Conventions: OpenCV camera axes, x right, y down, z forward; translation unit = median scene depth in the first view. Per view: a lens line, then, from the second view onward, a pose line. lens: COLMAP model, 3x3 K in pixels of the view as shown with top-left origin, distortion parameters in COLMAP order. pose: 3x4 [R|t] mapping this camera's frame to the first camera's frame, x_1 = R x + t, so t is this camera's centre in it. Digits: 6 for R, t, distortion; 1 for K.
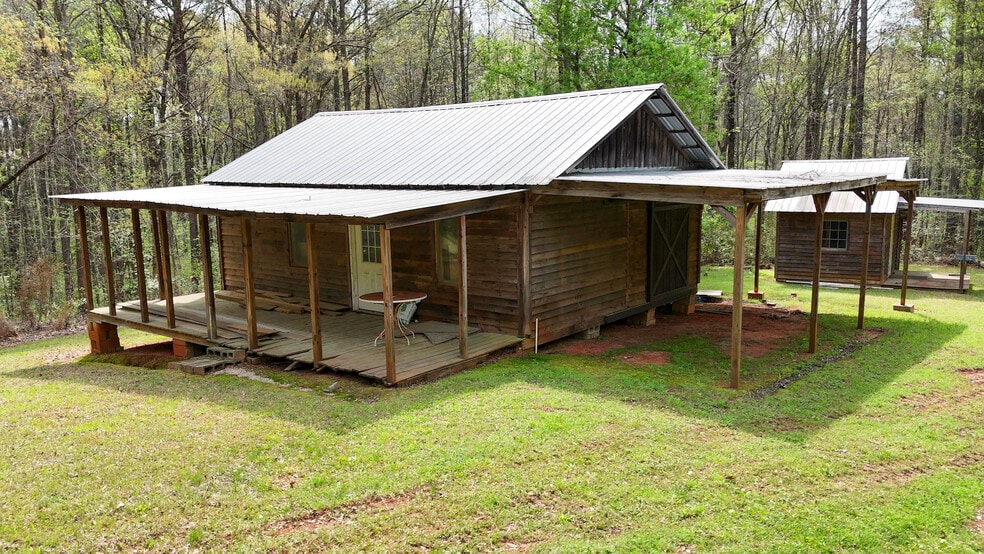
lens RADIAL K [[726.0, 0, 492.0], [0, 726.0, 277.0], [0, 0, 1]] dist [0.070592, -0.001688]
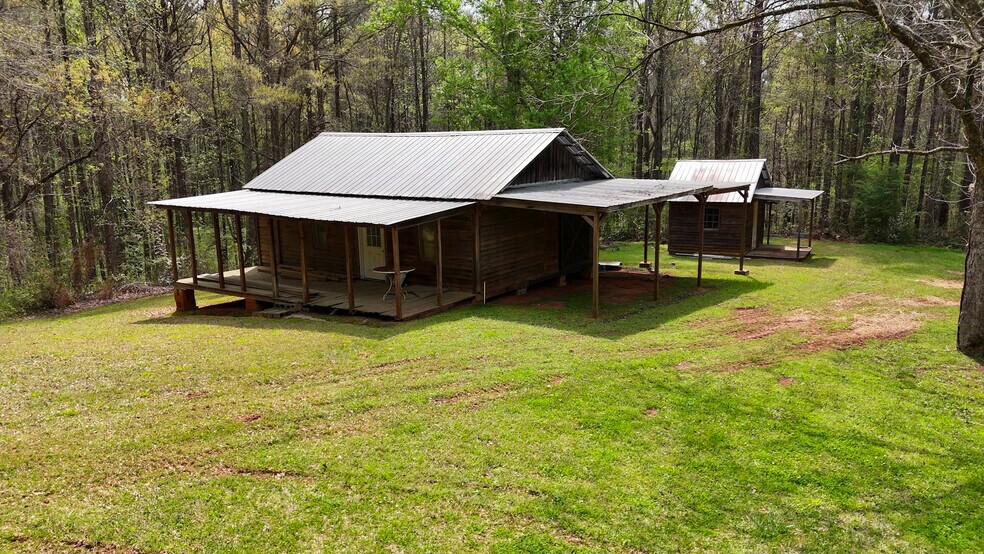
lens RADIAL K [[726.0, 0, 492.0], [0, 726.0, 277.0], [0, 0, 1]] dist [0.070592, -0.001688]
pose [[0.998145, -0.013477, 0.059379, -0.016403], [0.011183, 0.999185, 0.038785, -0.014926], [-0.059854, -0.038049, 0.997482, -0.595606]]
